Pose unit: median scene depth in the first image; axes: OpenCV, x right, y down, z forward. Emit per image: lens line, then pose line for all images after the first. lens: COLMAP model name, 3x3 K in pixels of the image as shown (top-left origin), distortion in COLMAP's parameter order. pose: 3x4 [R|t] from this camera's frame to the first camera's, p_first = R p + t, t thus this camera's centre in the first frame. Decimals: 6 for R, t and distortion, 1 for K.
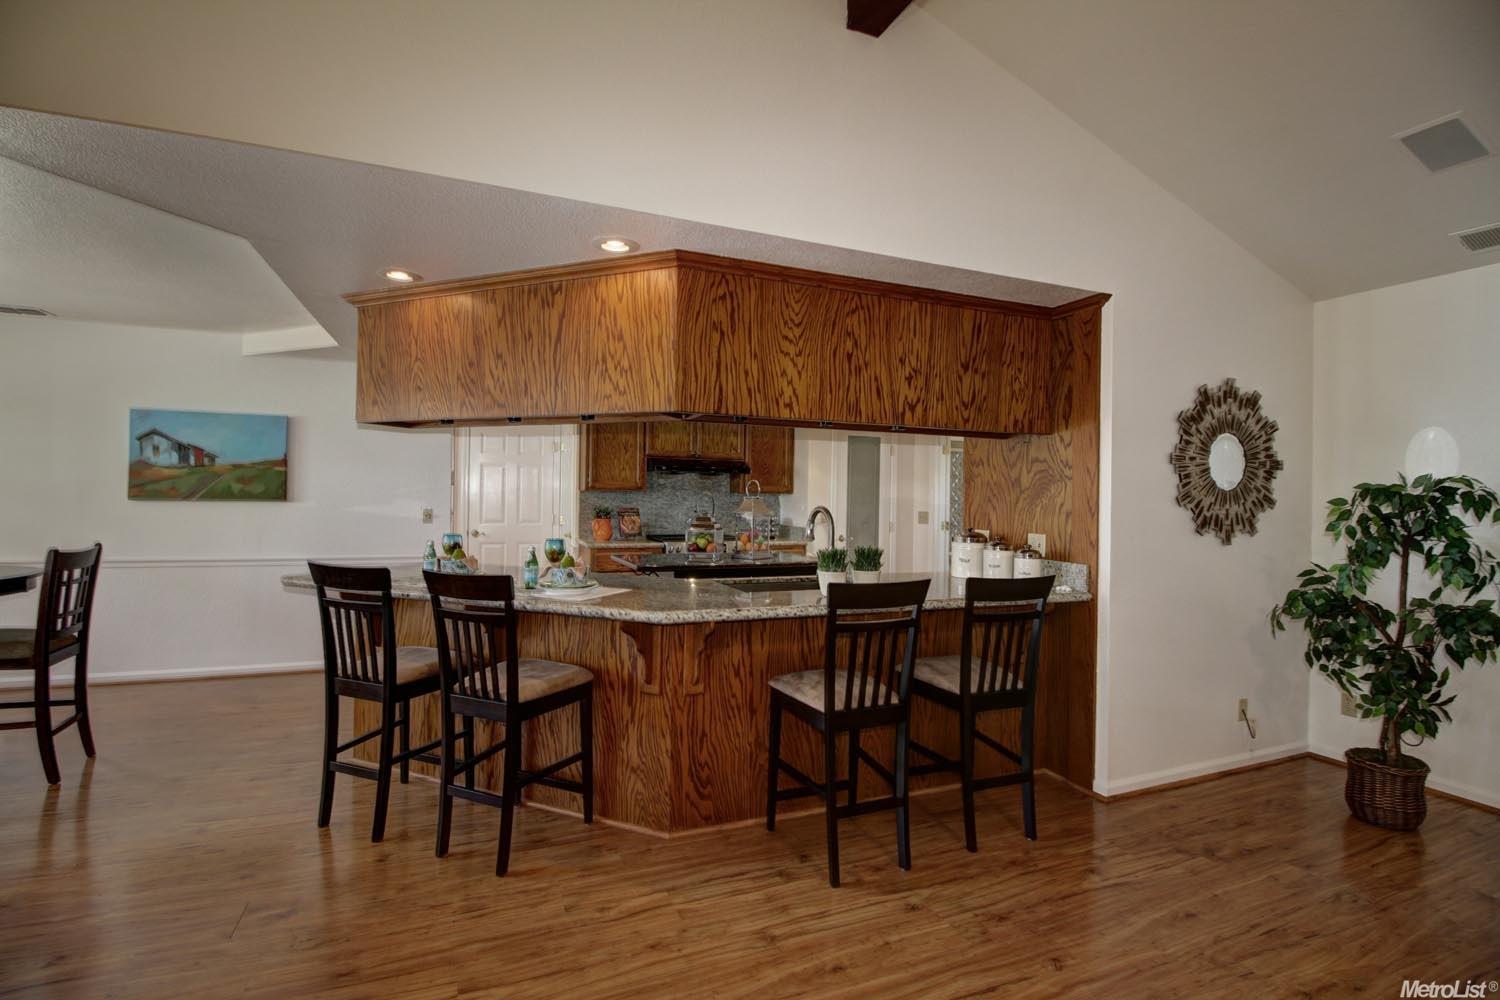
lens RADIAL K [[692.1, 0, 741.0], [0, 692.1, 497.2], [0, 0, 1]] dist [0.000059, -0.000203]
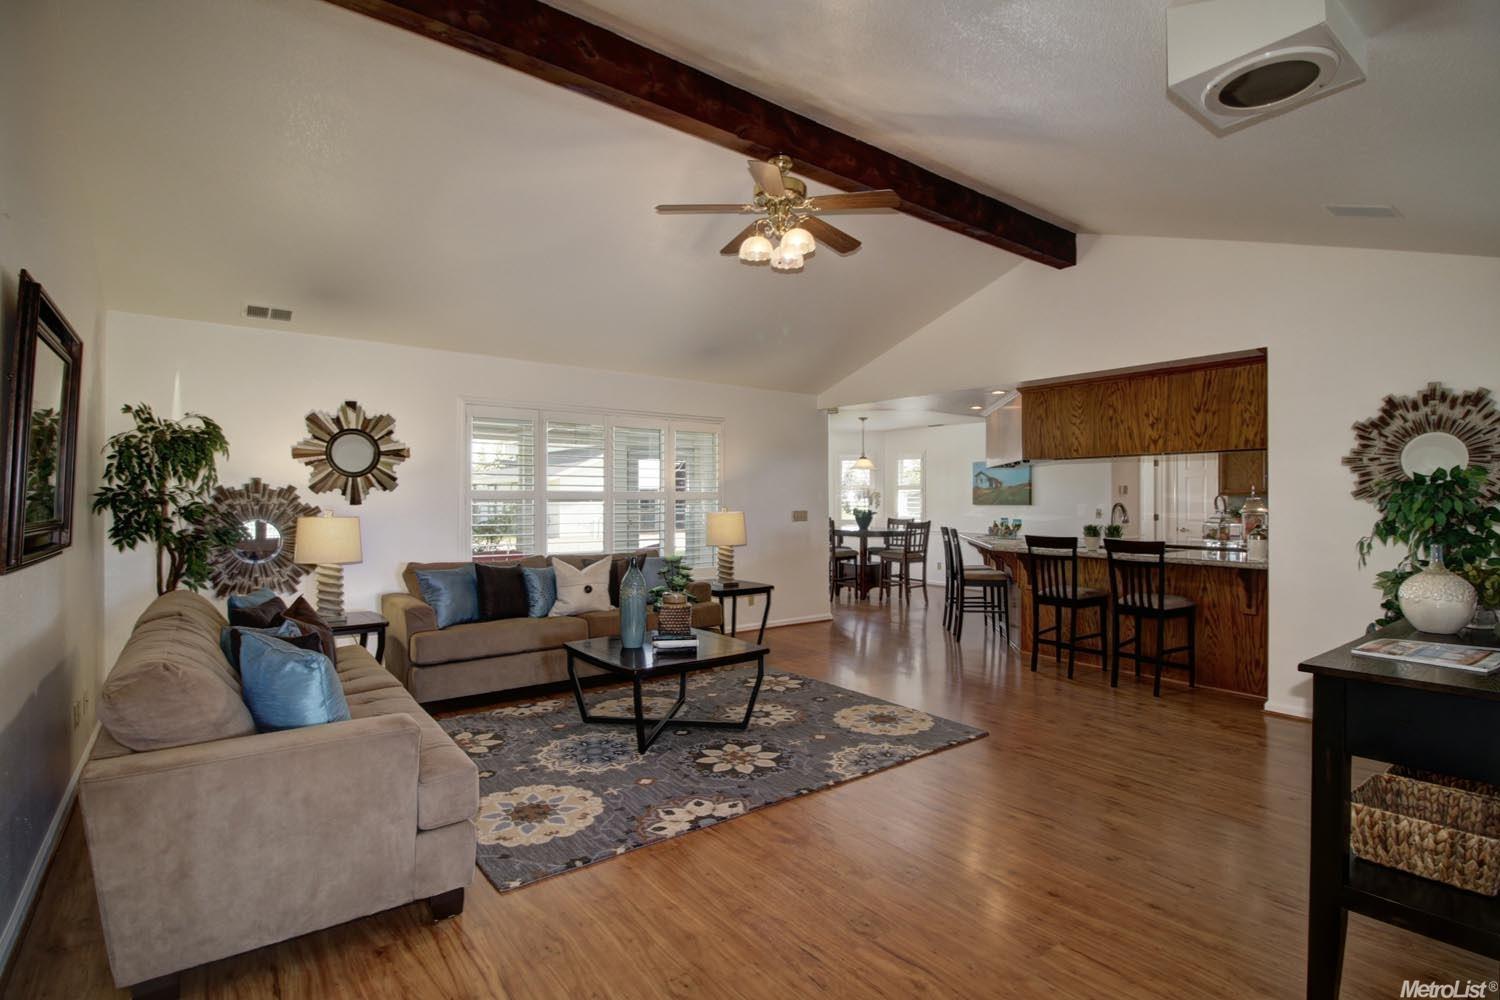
lens RADIAL K [[726.6, 0, 749.6], [0, 726.6, 489.4], [0, 0, 1]] dist [-0.002659, -0.000330]
pose [[0.260492, -0.029930, -0.965012, 1.567464], [0.003209, 0.999541, -0.030135, 0.029856], [0.965471, 0.004753, 0.260468, -0.354733]]
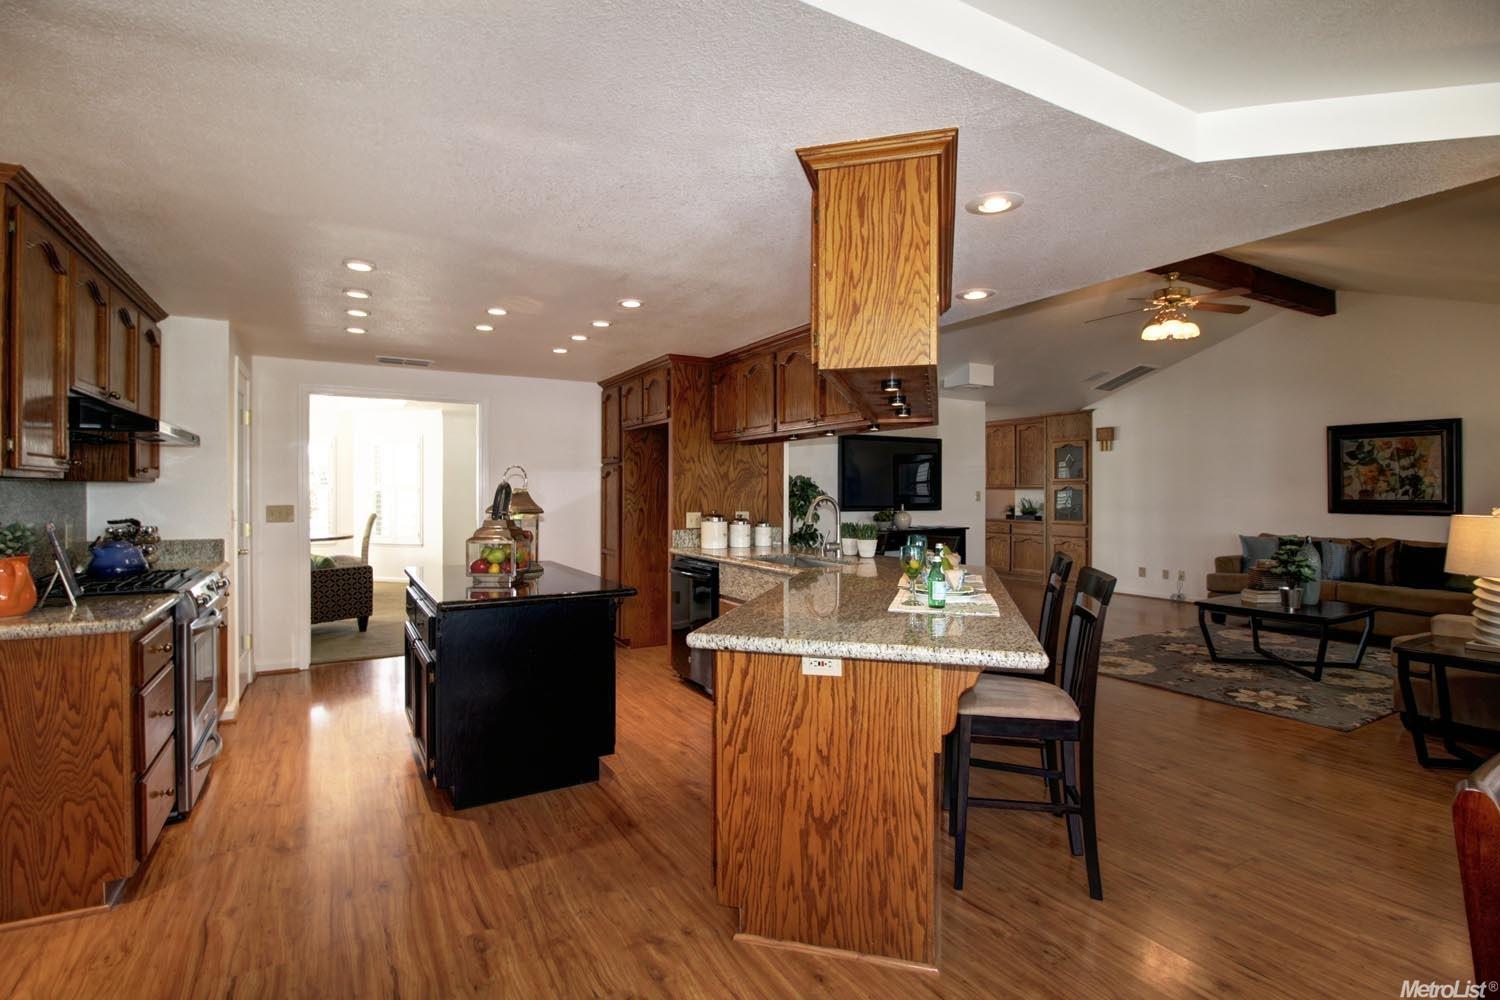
lens RADIAL K [[726.6, 0, 743.6], [0, 726.6, 498.2], [0, 0, 1]] dist [-0.002659, -0.000330]
pose [[-0.145270, -0.018562, 0.989218, -1.091463], [0.003474, 0.999808, 0.019271, -0.005238], [-0.989386, 0.006236, -0.145178, 1.216123]]
